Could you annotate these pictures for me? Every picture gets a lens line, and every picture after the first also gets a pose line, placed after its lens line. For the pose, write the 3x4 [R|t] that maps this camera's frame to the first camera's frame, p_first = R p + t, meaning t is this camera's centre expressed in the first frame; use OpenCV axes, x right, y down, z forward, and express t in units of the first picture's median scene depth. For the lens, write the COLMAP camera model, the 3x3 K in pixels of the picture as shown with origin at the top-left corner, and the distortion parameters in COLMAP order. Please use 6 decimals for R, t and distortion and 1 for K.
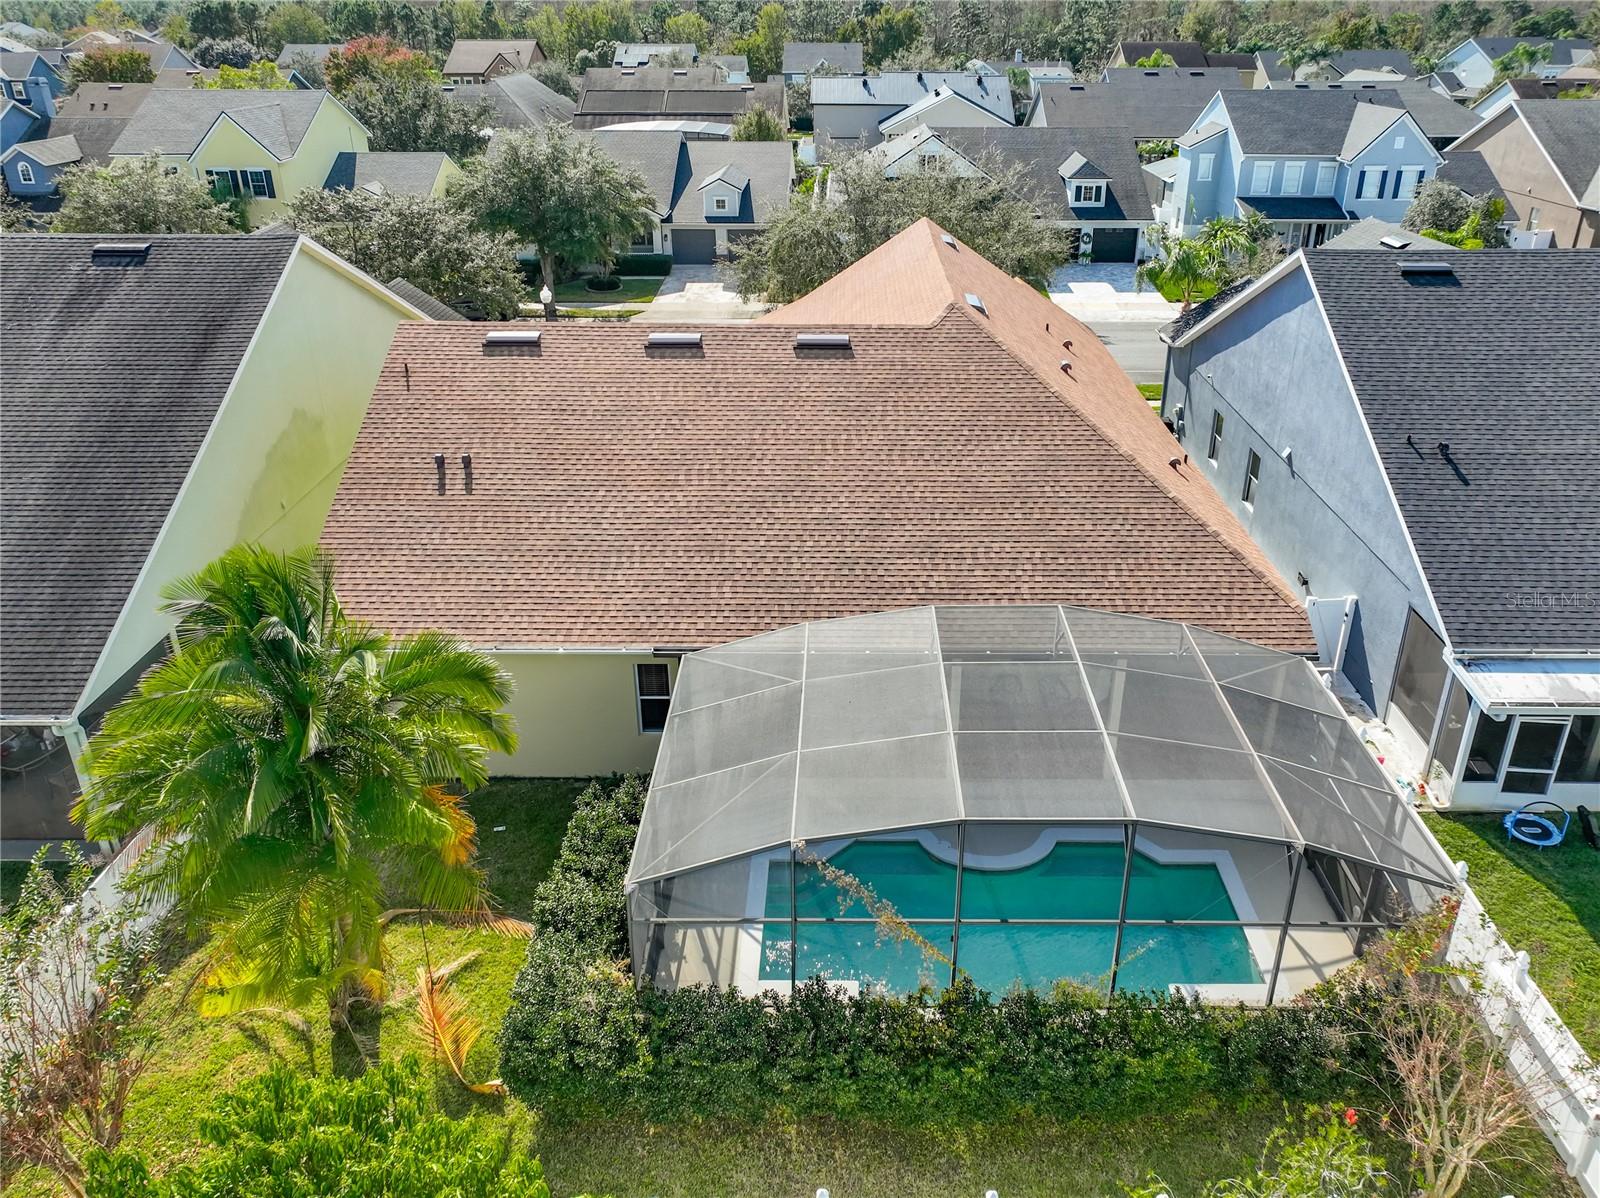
lens RADIAL K [[1220.8, 0, 778.2], [0, 1220.8, 599.4], [0, 0, 1]] dist [0.004303, -0.000381]
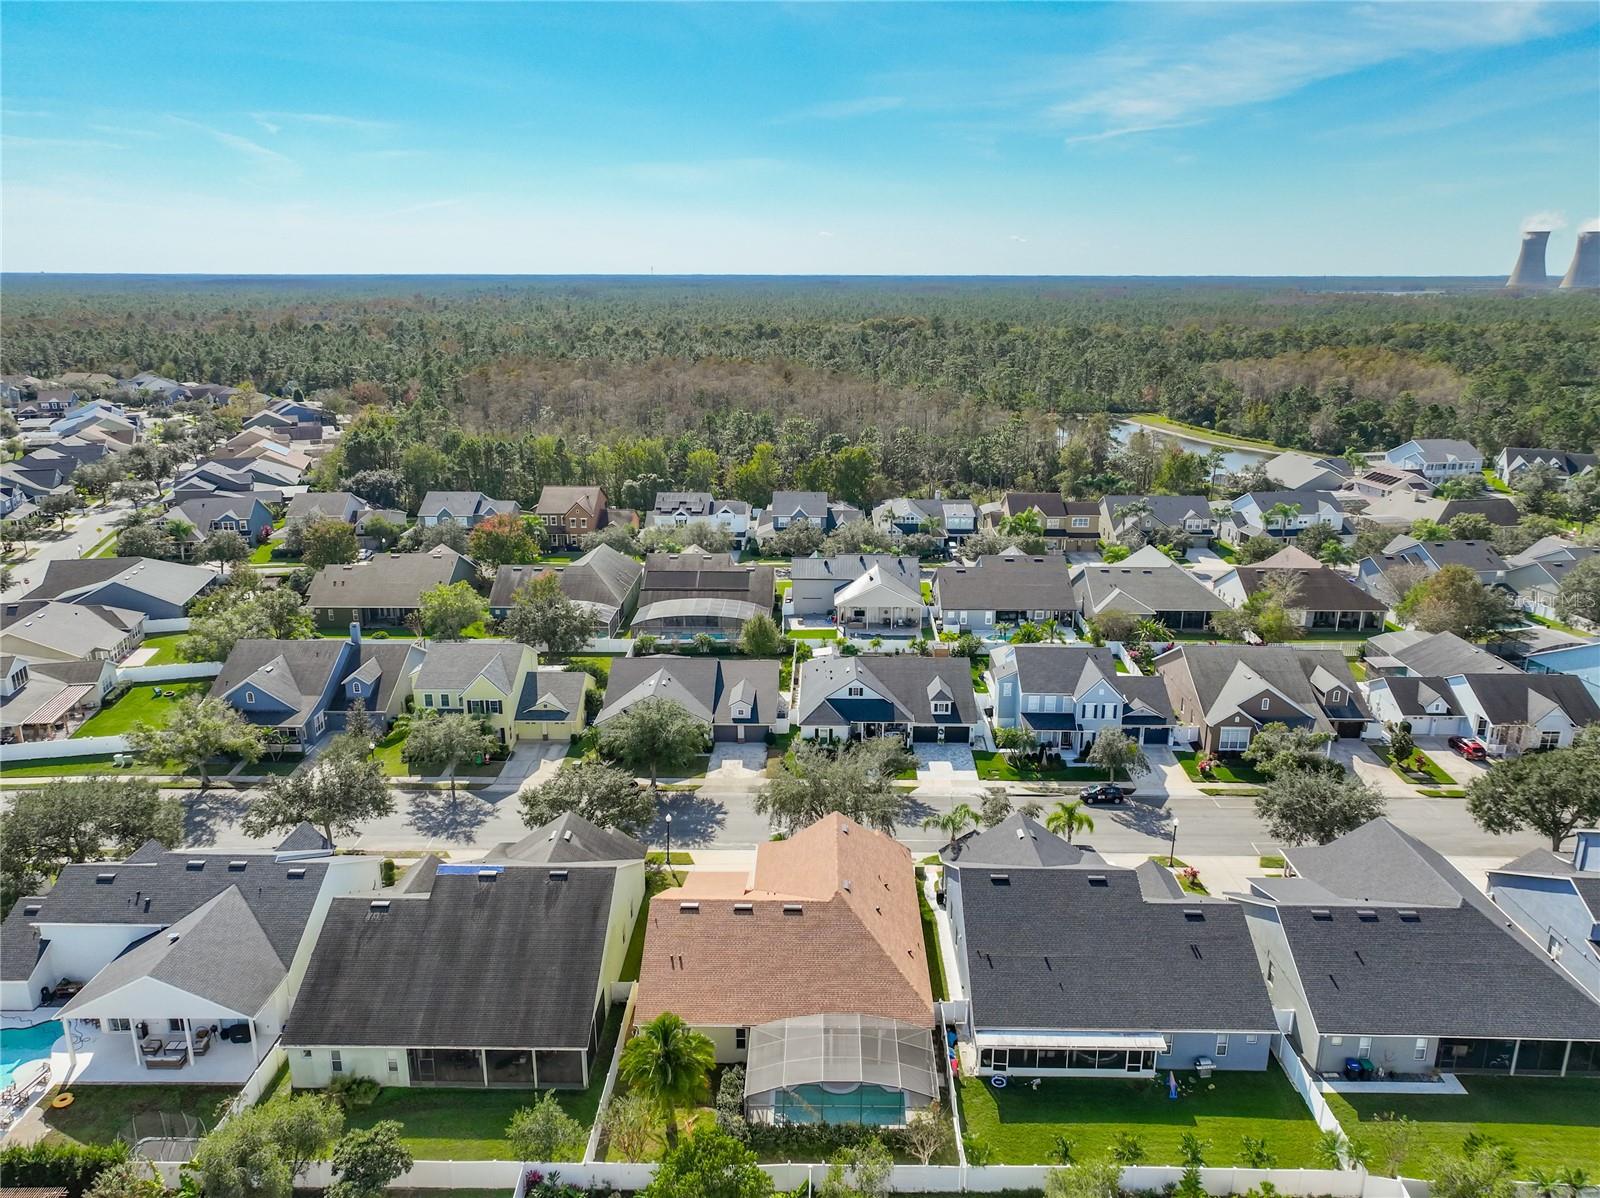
lens RADIAL K [[1220.8, 0, 778.2], [0, 1220.8, 599.4], [0, 0, 1]] dist [0.004303, -0.000381]
pose [[0.999789, 0.012525, 0.016299, -0.058332], [-0.009548, 0.985167, -0.171334, -0.449449], [-0.018203, 0.171142, 0.985078, -2.110088]]
